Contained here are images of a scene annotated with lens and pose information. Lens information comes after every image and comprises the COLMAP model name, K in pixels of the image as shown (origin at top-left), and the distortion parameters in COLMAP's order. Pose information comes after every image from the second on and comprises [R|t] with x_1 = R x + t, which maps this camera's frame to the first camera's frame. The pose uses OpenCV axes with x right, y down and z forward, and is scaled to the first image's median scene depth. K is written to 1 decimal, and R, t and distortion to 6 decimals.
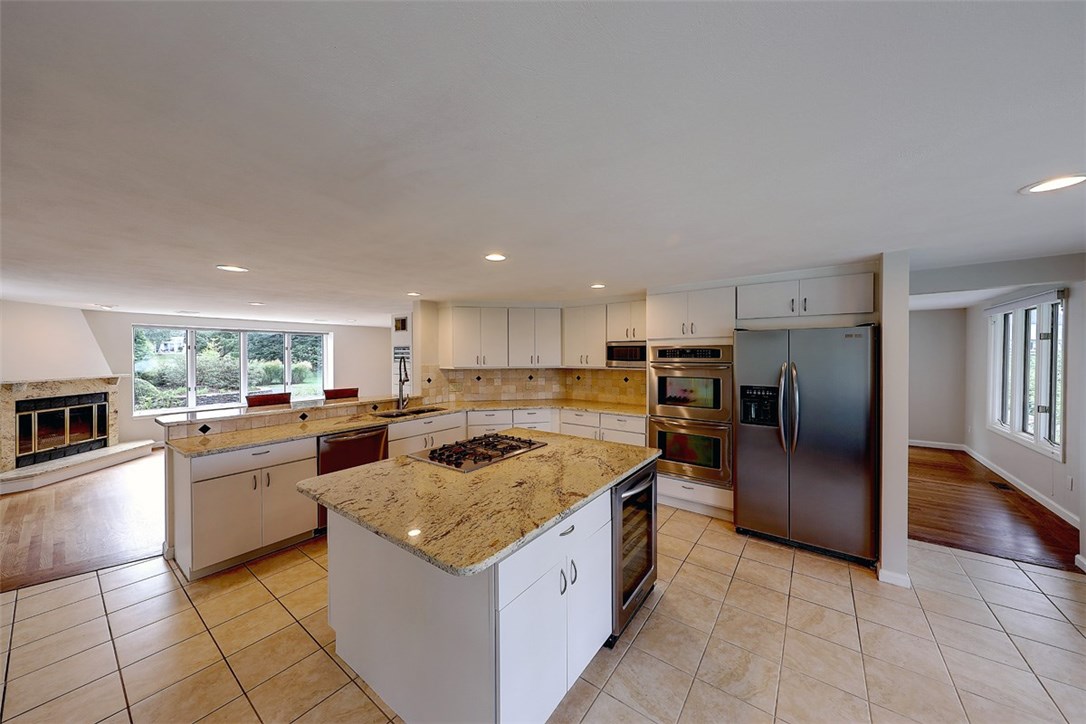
lens RADIAL K [[364.2, 0, 544.6], [0, 364.2, 358.3], [0, 0, 1]] dist [0.000979, 0.000036]
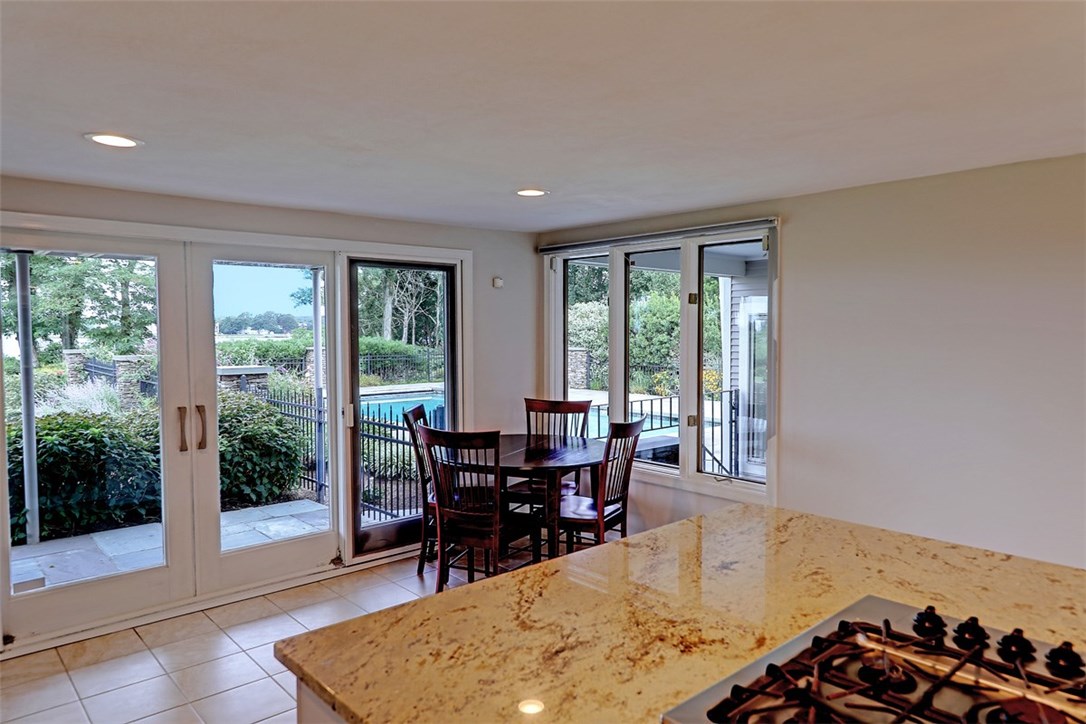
lens RADIAL K [[705.9, 0, 545.7], [0, 705.9, 357.1], [0, 0, 1]] dist [0.003146, -0.000157]
pose [[-0.981221, -0.001860, 0.192877, -0.004370], [0.007996, 0.998702, 0.050308, -0.006477], [-0.192720, 0.050906, -0.979932, 1.108664]]
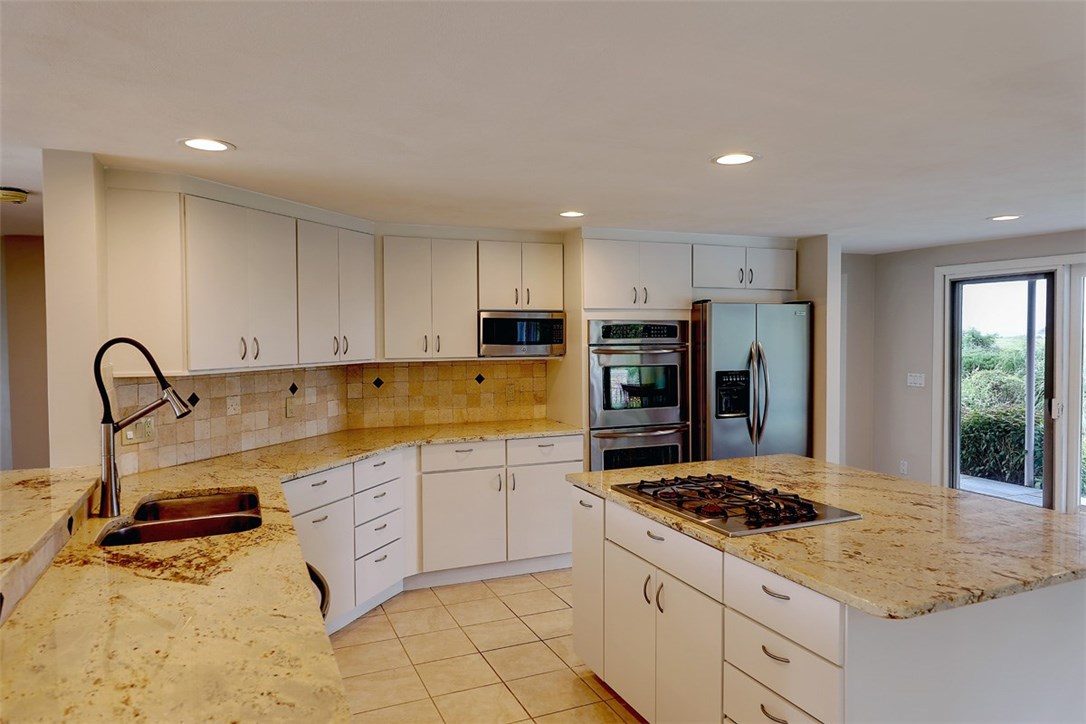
lens RADIAL K [[705.9, 0, 545.7], [0, 705.9, 357.1], [0, 0, 1]] dist [0.003146, -0.000157]
pose [[0.493048, -0.027364, 0.869572, -0.913207], [0.013224, 0.999625, 0.023958, 0.000885], [-0.869902, -0.000313, 0.493225, 0.519888]]
